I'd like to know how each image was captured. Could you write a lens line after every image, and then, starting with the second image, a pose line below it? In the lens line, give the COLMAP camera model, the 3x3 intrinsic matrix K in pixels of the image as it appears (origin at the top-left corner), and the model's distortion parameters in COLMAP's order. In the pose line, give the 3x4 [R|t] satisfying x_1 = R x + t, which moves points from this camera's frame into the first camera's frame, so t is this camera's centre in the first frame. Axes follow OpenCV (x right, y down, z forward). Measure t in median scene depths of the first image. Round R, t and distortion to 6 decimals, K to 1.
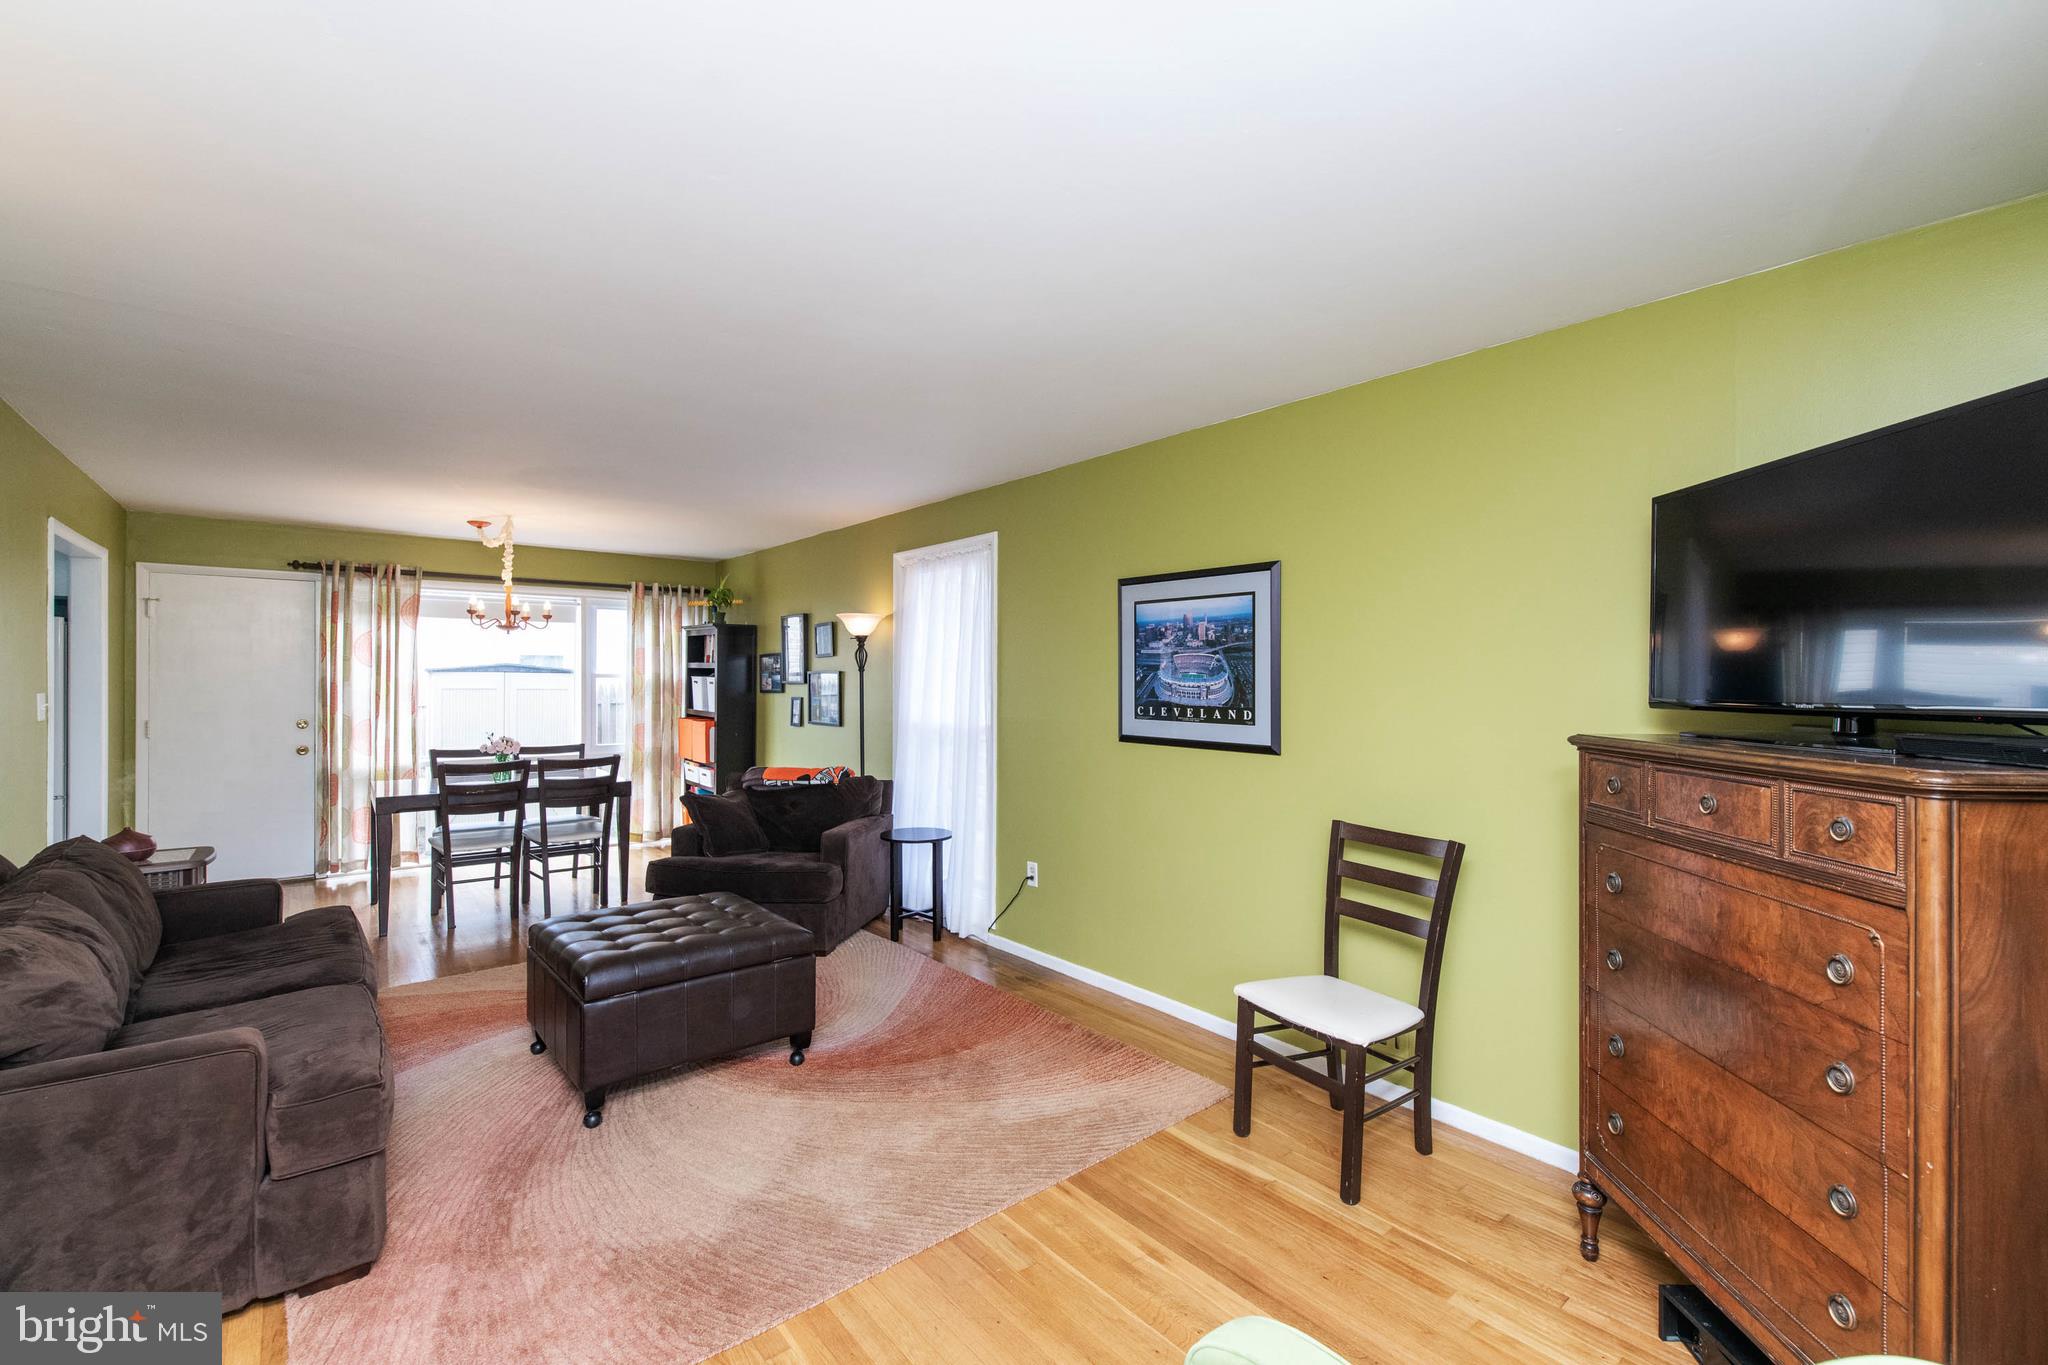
lens RADIAL K [[881.4, 0, 1027.7], [0, 881.4, 678.3], [0, 0, 1]] dist [0.003863, -0.000483]
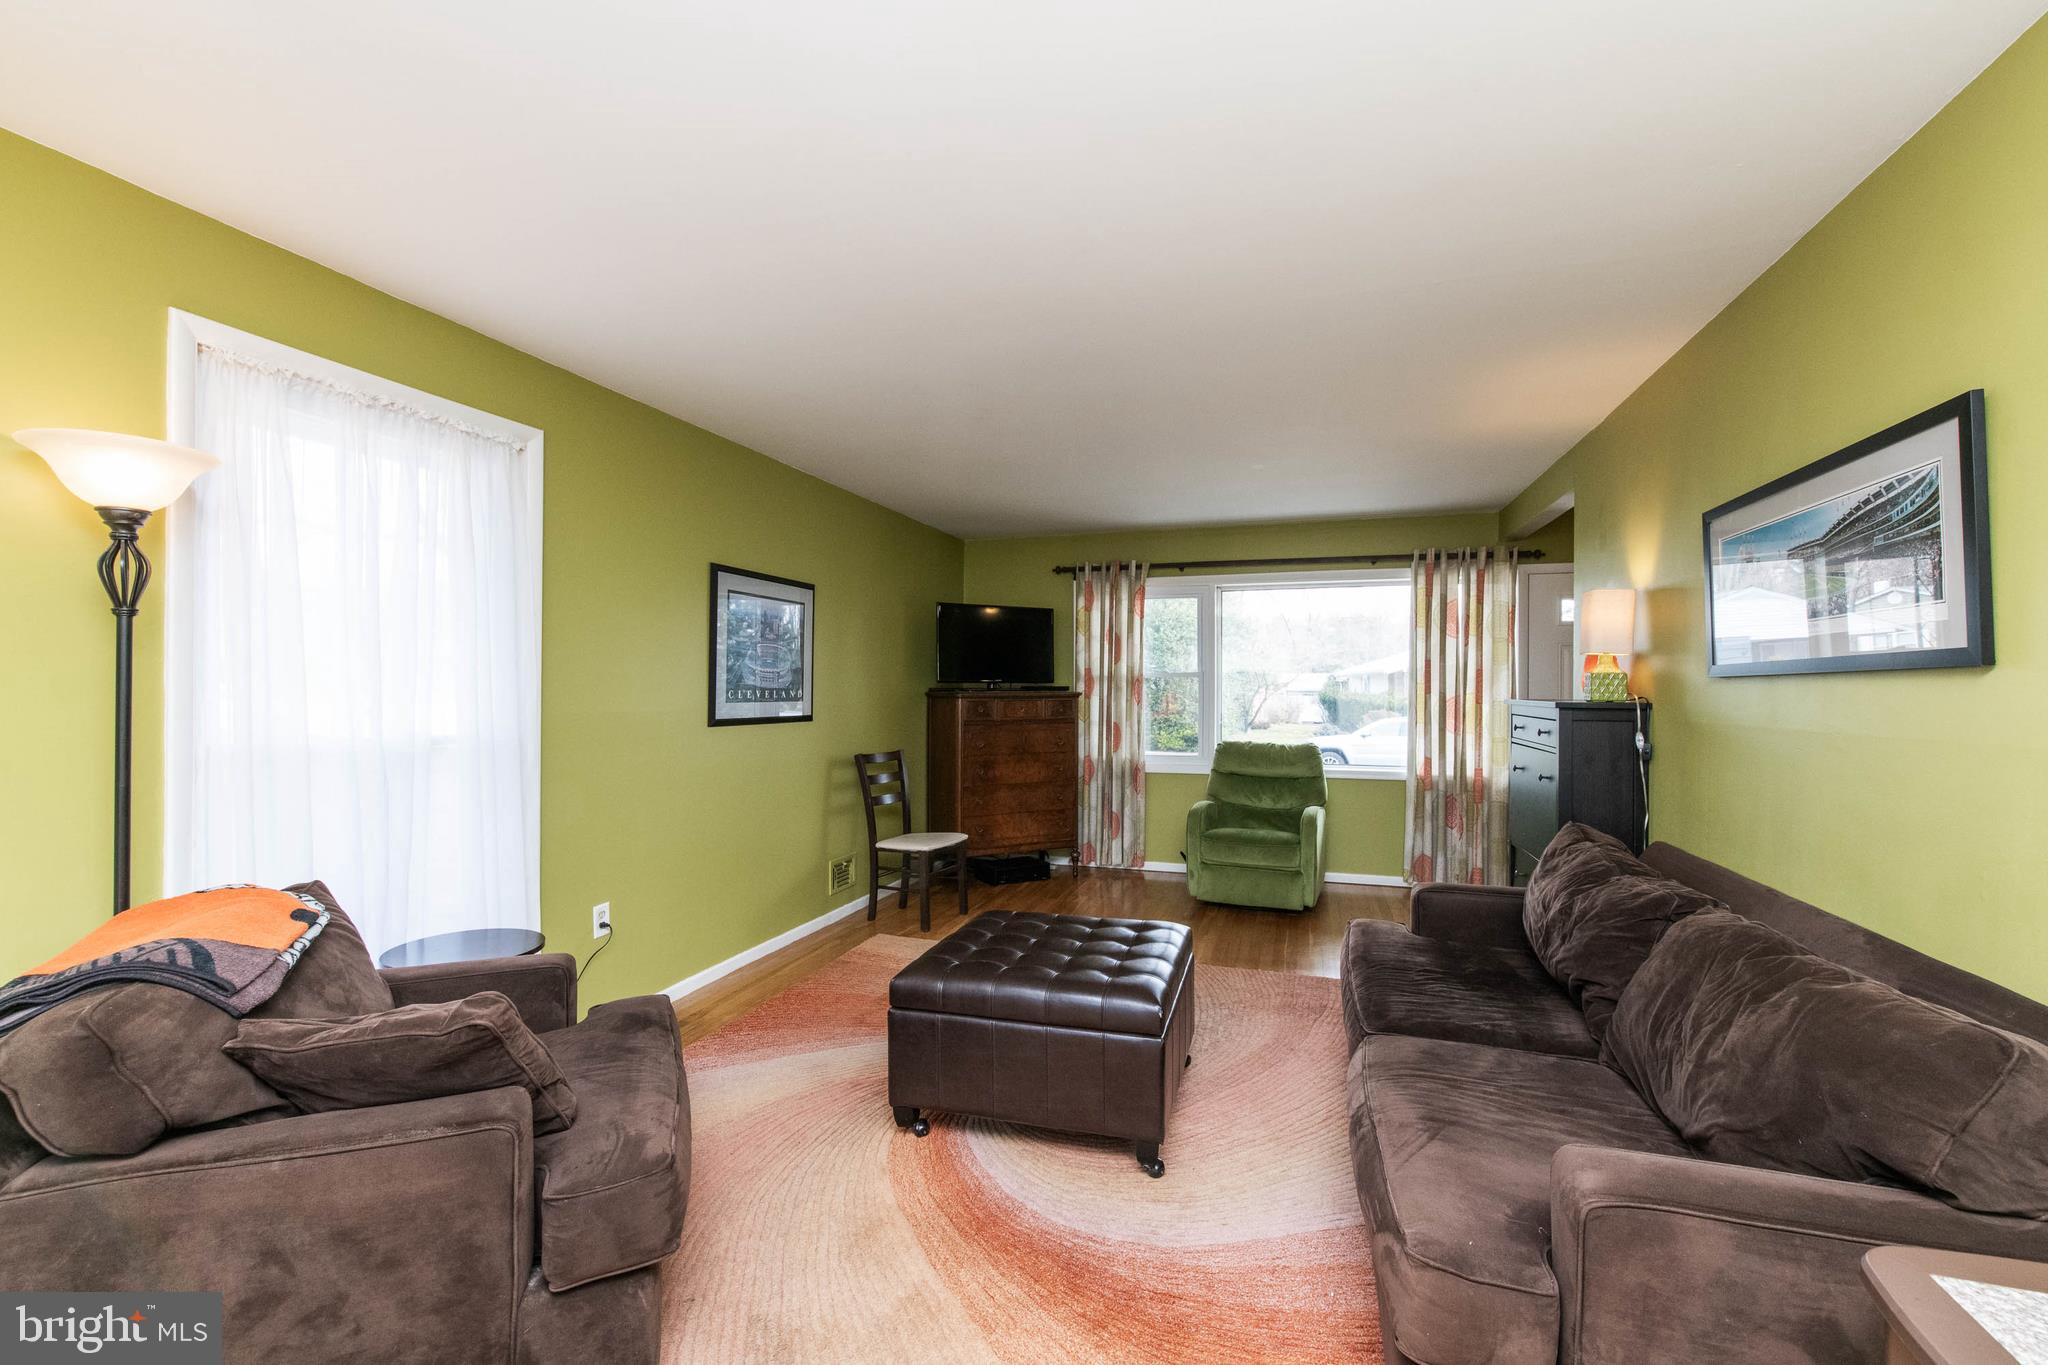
lens RADIAL K [[881.4, 0, 1026.4], [0, 881.4, 684.0], [0, 0, 1]] dist [0.003863, -0.000483]
pose [[-0.538743, -0.002543, 0.842466, -0.985943], [-0.006105, 0.999981, -0.000885, 0.024075], [-0.842448, -0.005620, -0.538749, 1.323277]]
